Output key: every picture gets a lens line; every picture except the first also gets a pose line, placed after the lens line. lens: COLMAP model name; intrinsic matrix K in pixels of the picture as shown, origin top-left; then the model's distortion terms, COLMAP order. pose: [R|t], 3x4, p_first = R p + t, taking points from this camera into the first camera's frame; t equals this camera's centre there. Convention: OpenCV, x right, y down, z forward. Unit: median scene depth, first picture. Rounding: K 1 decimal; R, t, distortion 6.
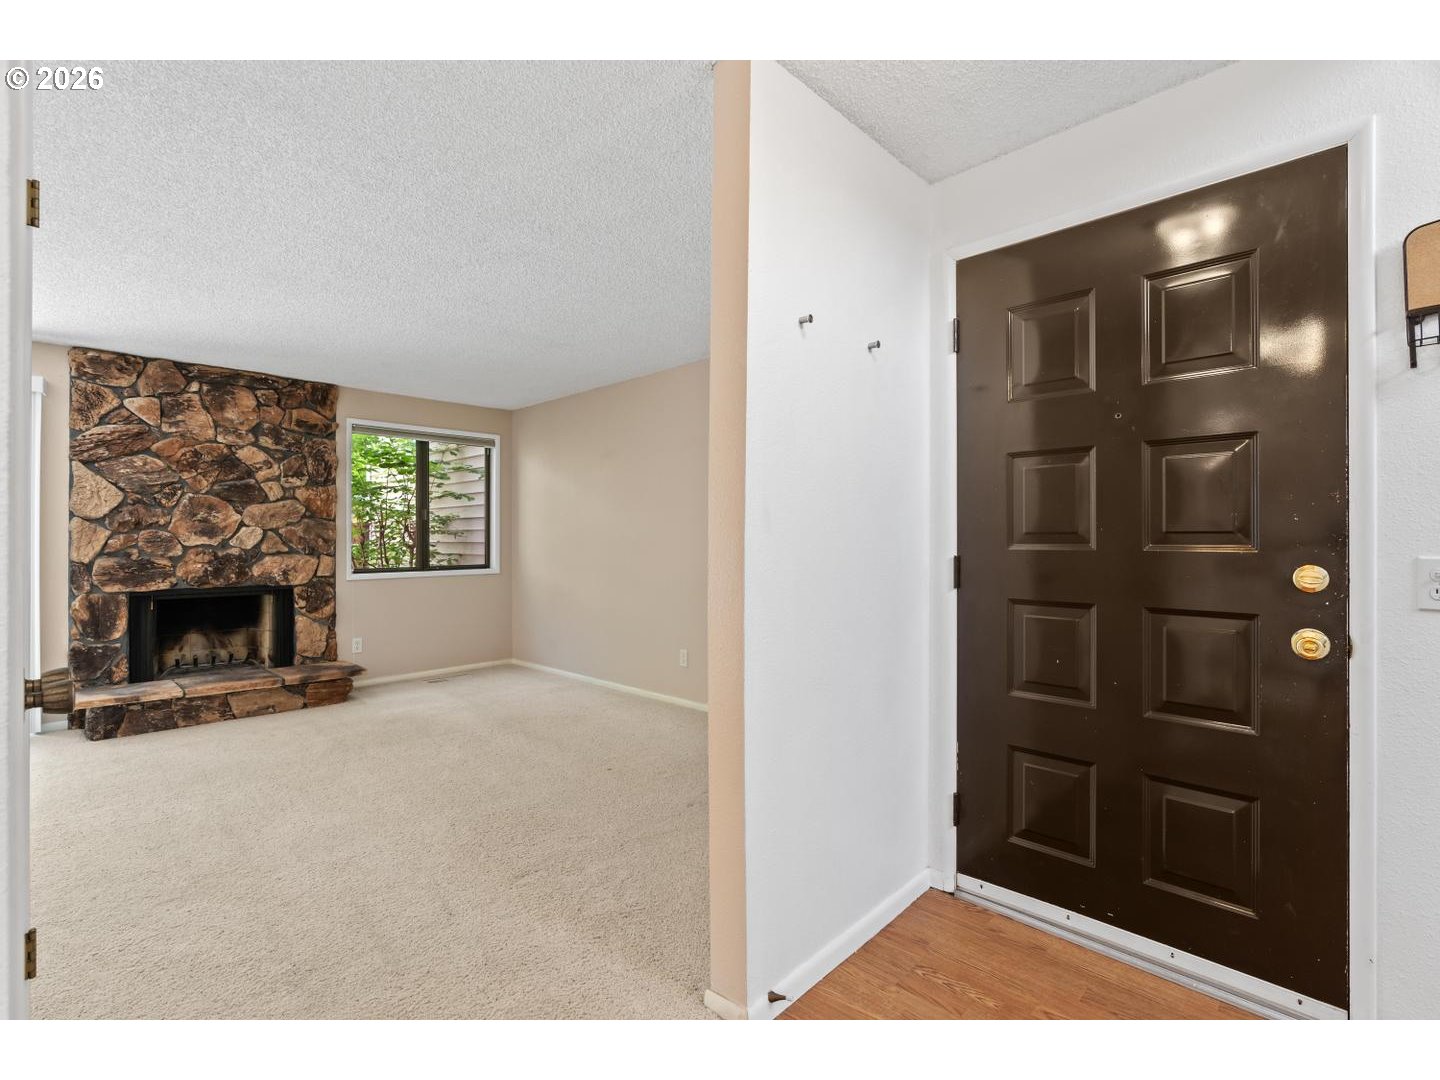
lens RADIAL K [[672.7, 0, 712.0], [0, 672.7, 535.0], [0, 0, 1]] dist [-0.001324, 0.001668]
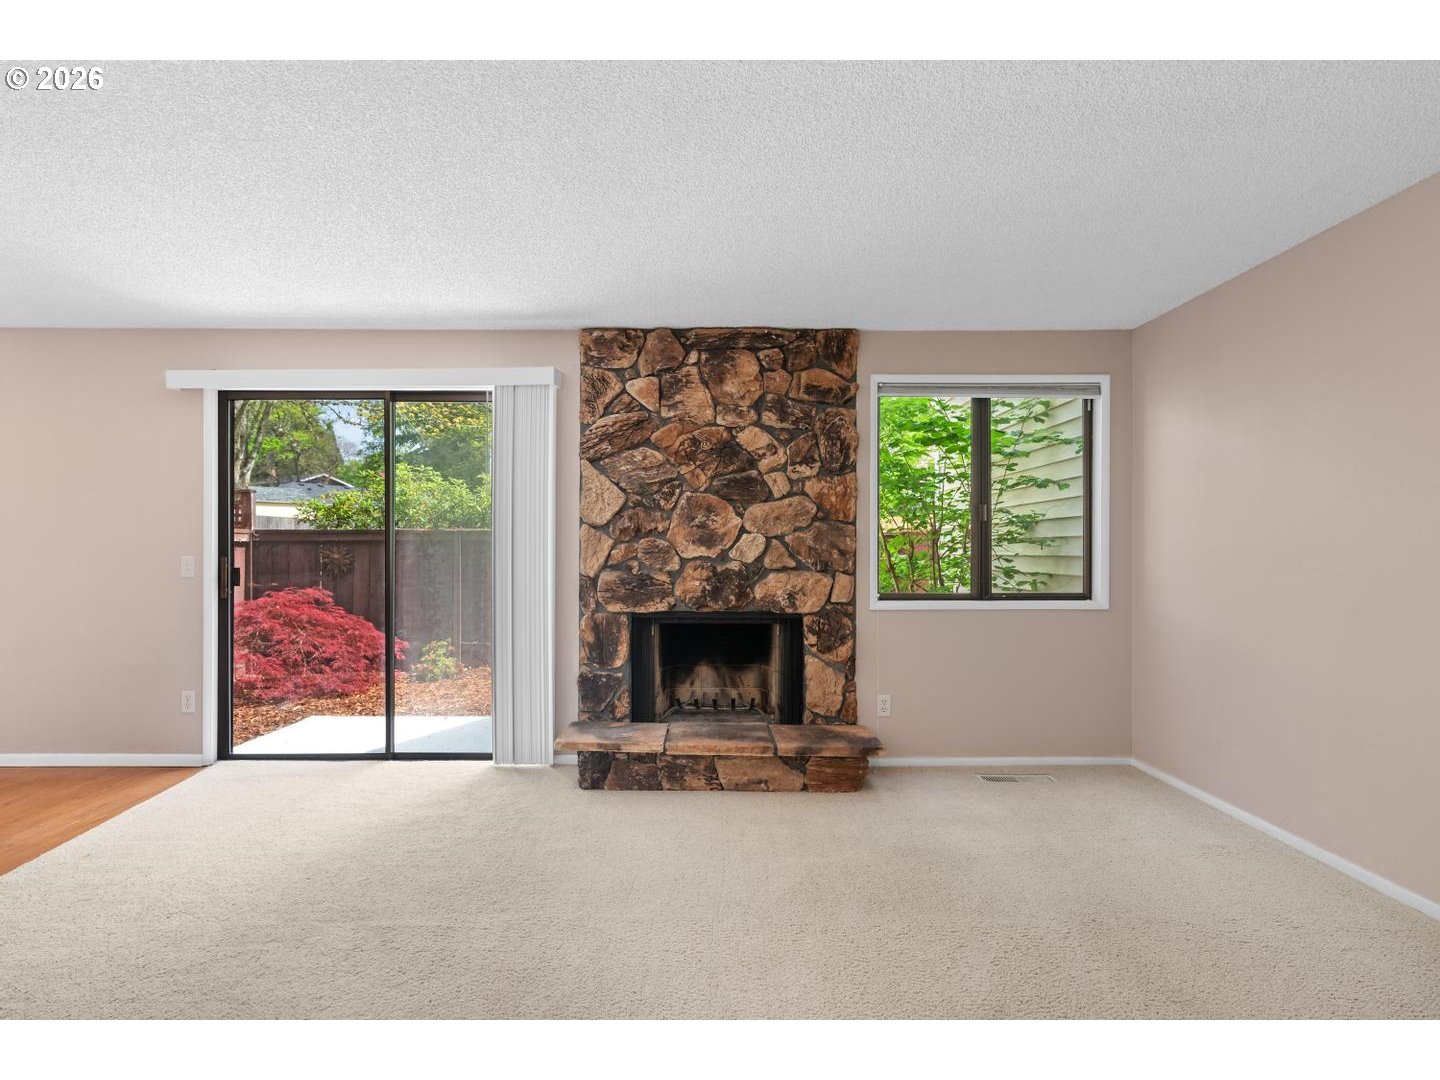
lens RADIAL K [[802.7, 0, 711.3], [0, 802.7, 551.0], [0, 0, 1]] dist [-0.007543, -0.000012]
pose [[0.700158, 0.003241, -0.713981, -0.073896], [0.000543, 0.999987, 0.005072, 0.002785], [0.713988, -0.003938, 0.700147, 0.329013]]
